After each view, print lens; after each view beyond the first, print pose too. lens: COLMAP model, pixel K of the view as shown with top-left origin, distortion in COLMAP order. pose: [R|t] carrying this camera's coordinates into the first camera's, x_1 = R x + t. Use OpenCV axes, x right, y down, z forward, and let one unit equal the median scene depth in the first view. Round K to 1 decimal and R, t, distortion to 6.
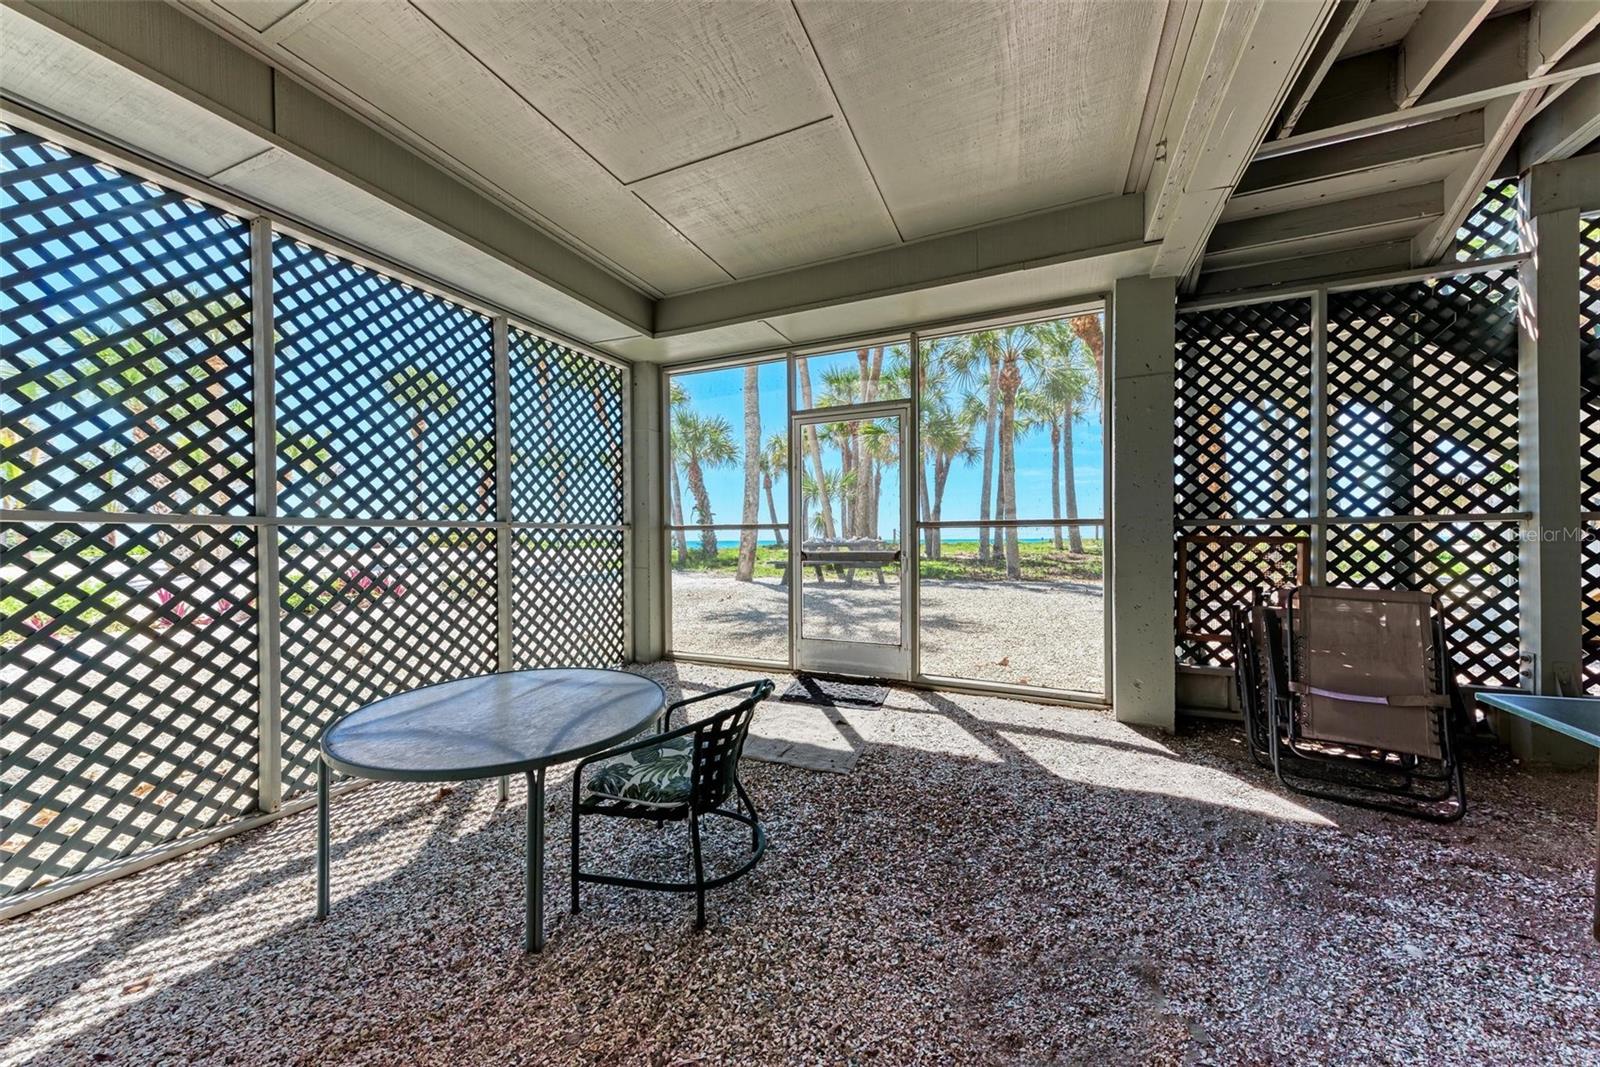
lens RADIAL K [[547.0, 0, 808.6], [0, 547.0, 542.8], [0, 0, 1]] dist [0.009239, -0.000309]
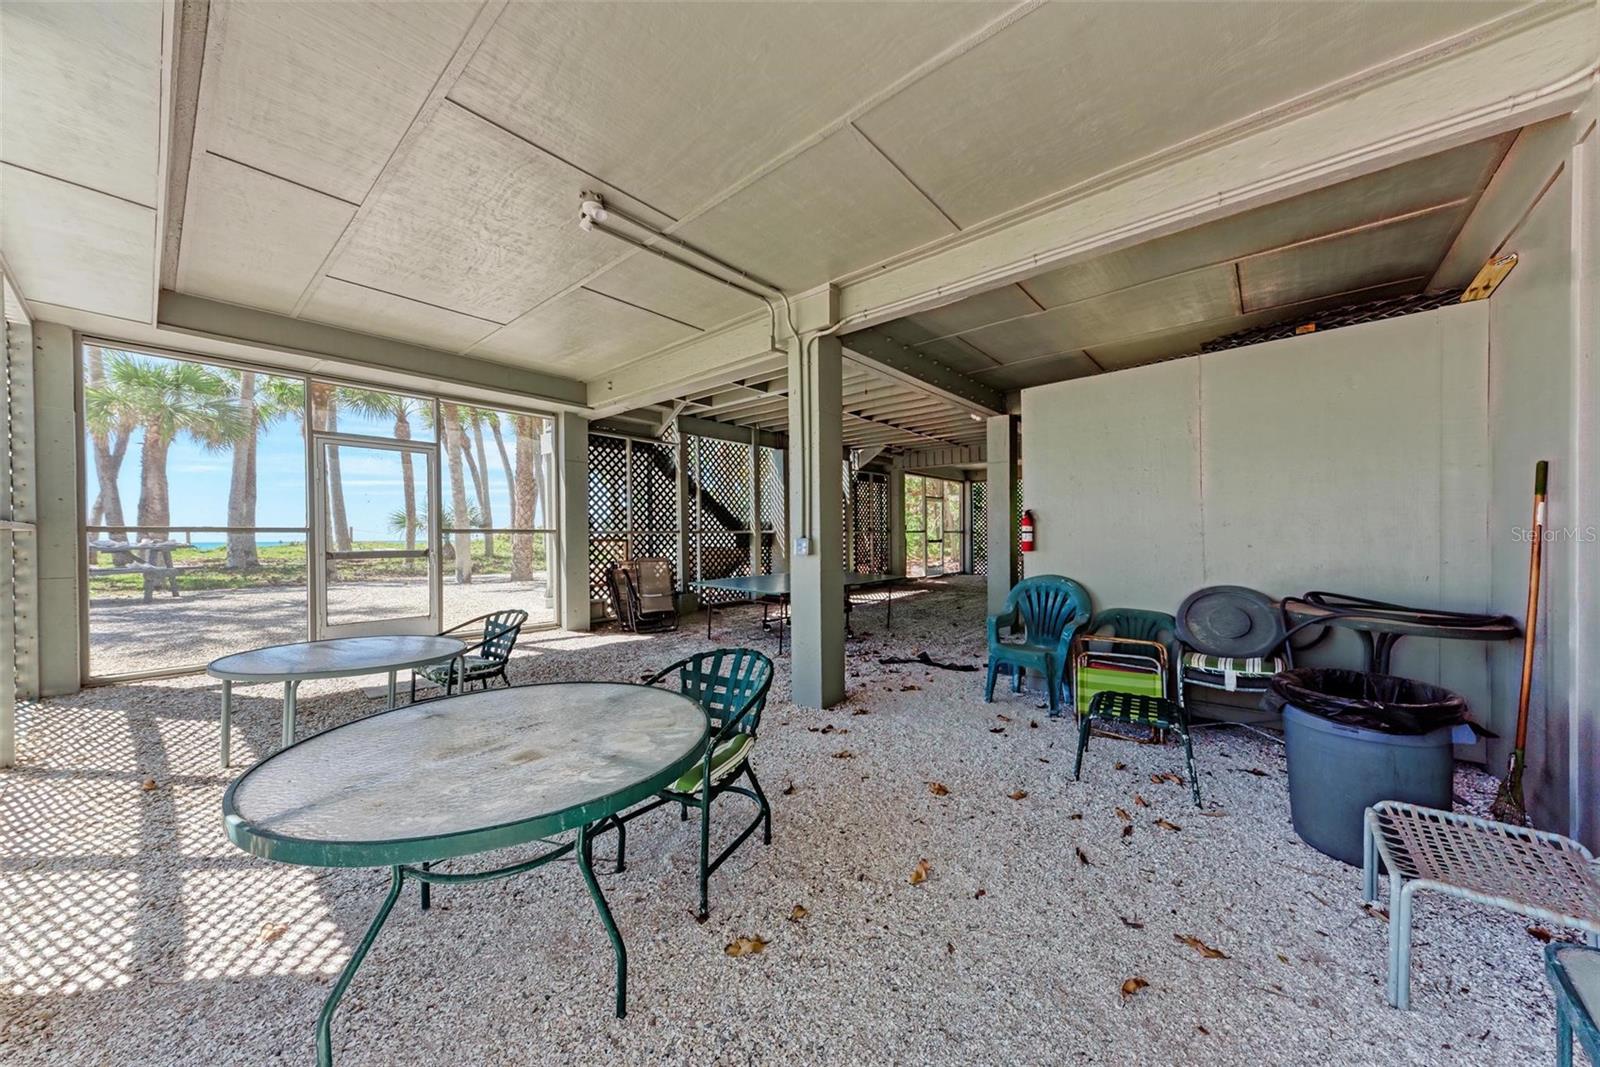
lens RADIAL K [[547.0, 0, 808.6], [0, 547.0, 542.8], [0, 0, 1]] dist [0.009239, -0.000309]
pose [[0.286290, -0.006192, 0.958123, -1.190216], [0.014841, 0.999888, 0.002027, 0.012937], [-0.958028, 0.013639, 0.286350, -0.455132]]
